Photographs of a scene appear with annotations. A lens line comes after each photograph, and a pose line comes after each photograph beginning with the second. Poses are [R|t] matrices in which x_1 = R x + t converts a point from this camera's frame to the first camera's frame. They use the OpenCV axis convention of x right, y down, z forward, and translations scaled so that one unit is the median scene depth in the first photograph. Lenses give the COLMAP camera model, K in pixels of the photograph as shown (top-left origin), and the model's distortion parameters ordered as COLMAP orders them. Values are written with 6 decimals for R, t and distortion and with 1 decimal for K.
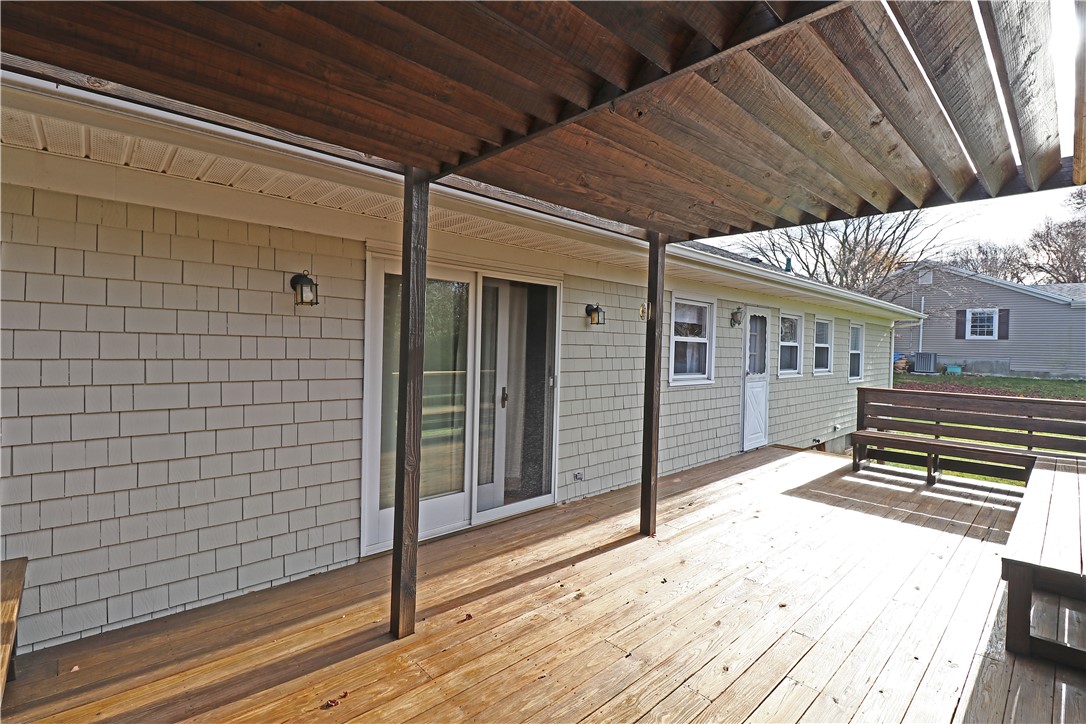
lens RADIAL K [[499.3, 0, 537.1], [0, 499.3, 347.0], [0, 0, 1]] dist [-0.011285, -0.000827]
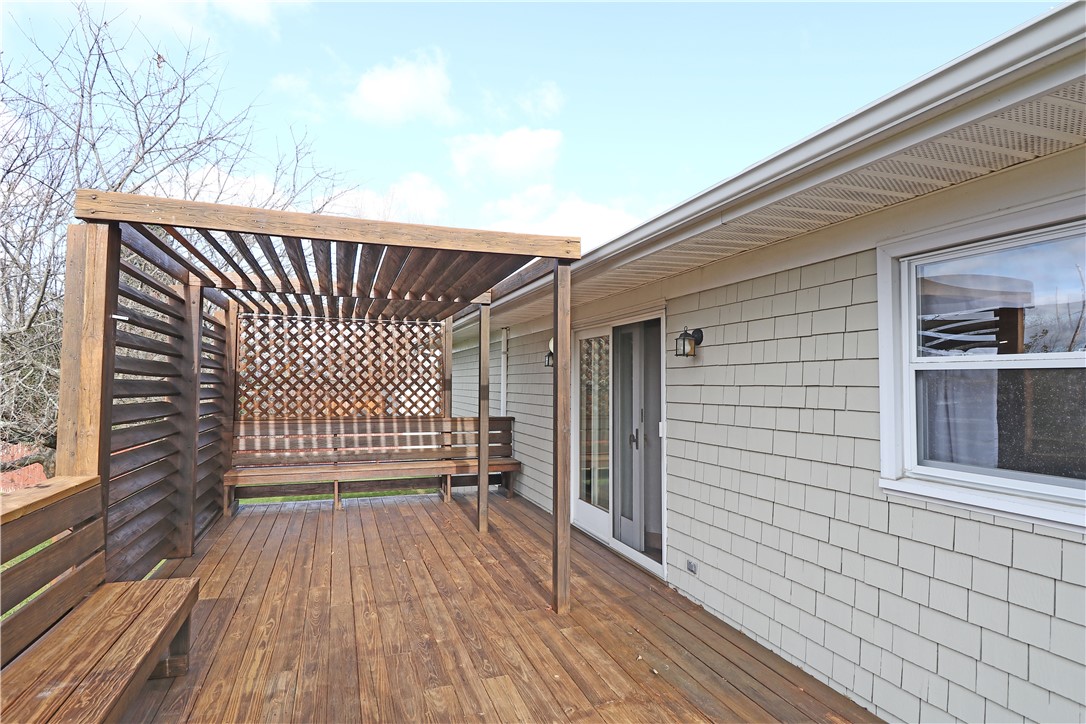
lens RADIAL K [[609.3, 0, 543.0], [0, 609.3, 362.0], [0, 0, 1]] dist [0.000661, 0.000073]
pose [[-0.410969, -0.060485, -0.909641, 1.025486], [-0.021661, 0.998163, -0.056585, 0.018161], [0.911392, -0.003551, -0.411524, 1.208784]]
